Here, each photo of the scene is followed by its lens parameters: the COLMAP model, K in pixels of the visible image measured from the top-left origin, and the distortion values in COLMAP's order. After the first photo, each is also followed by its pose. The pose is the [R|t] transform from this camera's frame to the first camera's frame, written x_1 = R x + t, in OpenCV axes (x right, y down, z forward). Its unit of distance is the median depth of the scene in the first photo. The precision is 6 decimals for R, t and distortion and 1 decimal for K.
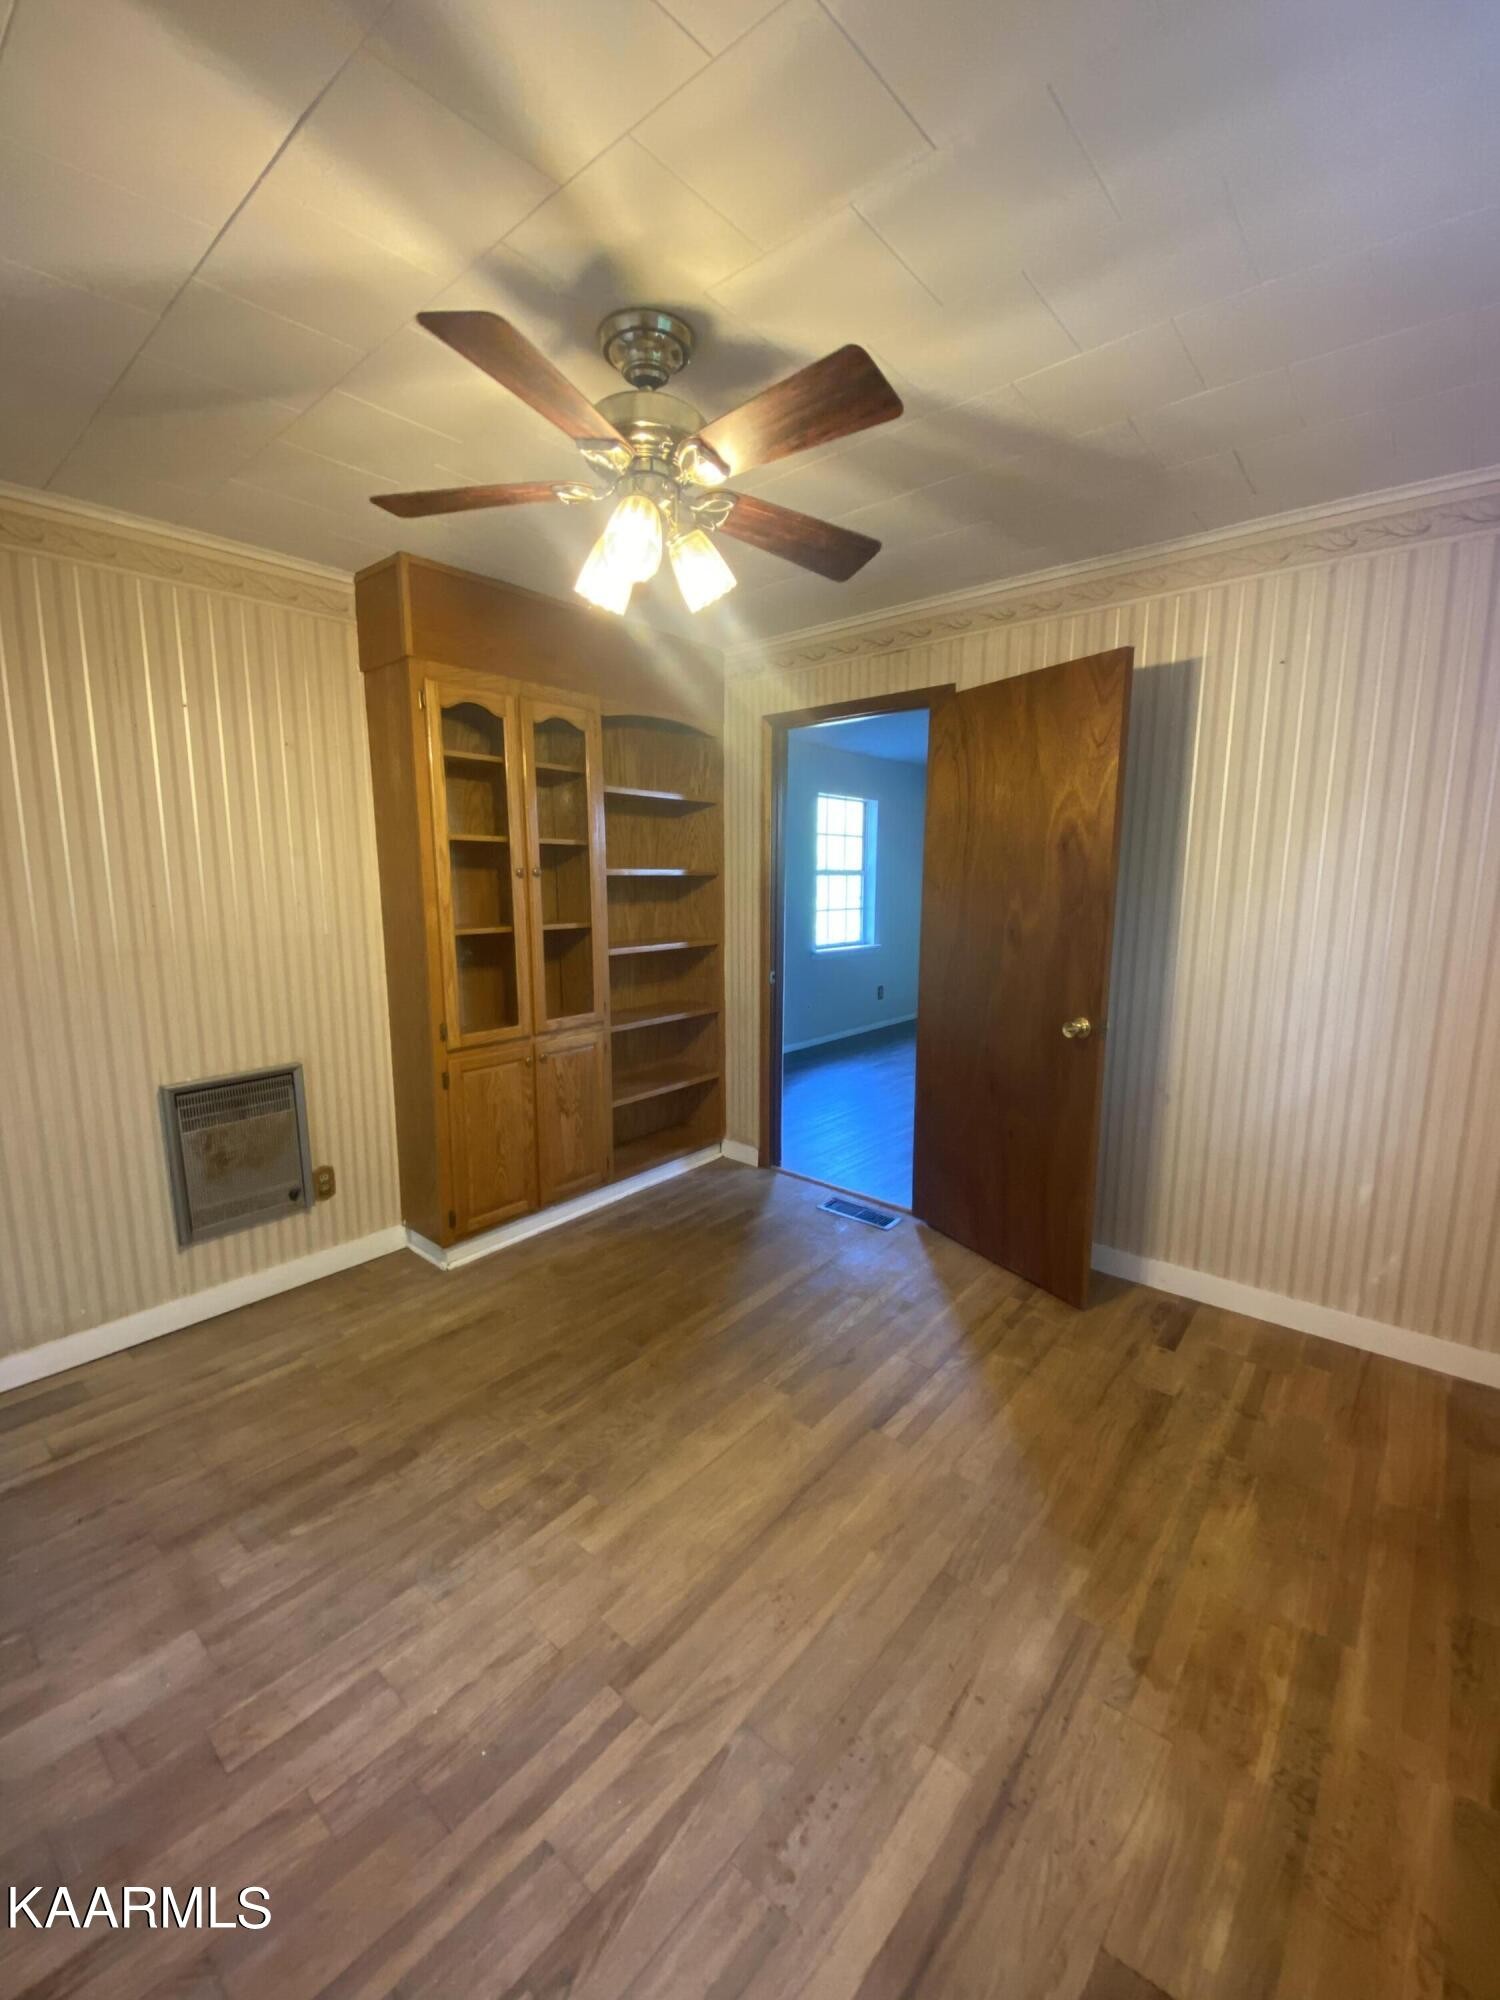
lens RADIAL K [[823.1, 0, 743.3], [0, 823.1, 987.3], [0, 0, 1]] dist [0.000571, -0.010352]
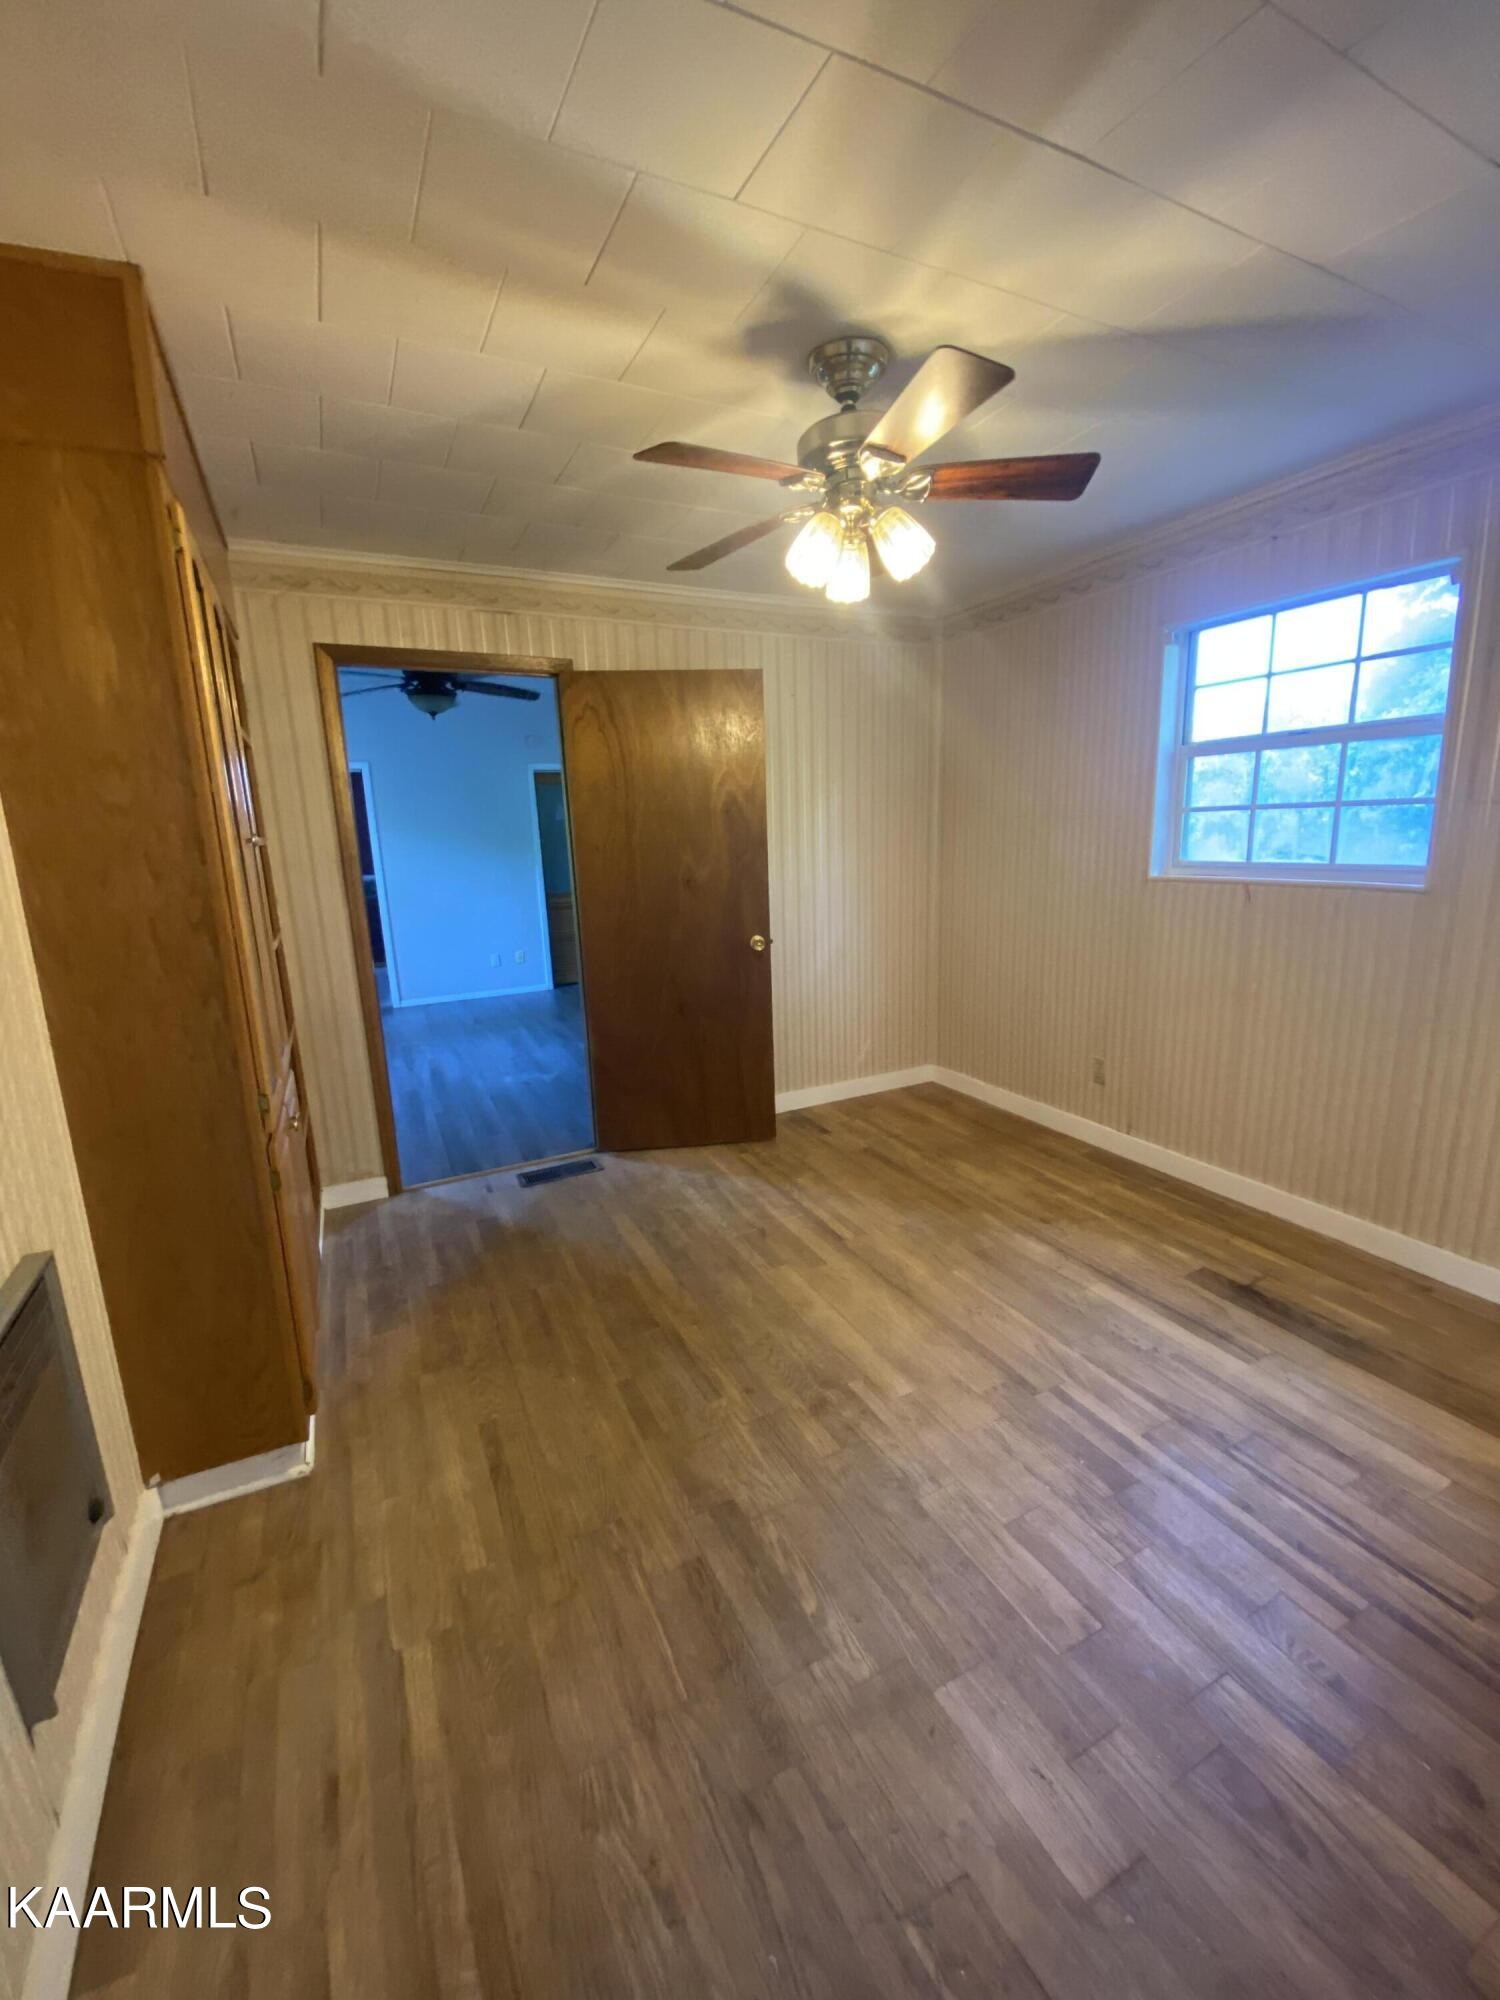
lens RADIAL K [[812.1, 0, 753.8], [0, 812.1, 993.1], [0, 0, 1]] dist [0.030684, -0.024707]
pose [[0.389312, -0.201188, 0.898866, -1.114592], [0.168478, 0.974945, 0.145246, -0.089464], [-0.905567, 0.094894, 0.413454, 0.587208]]
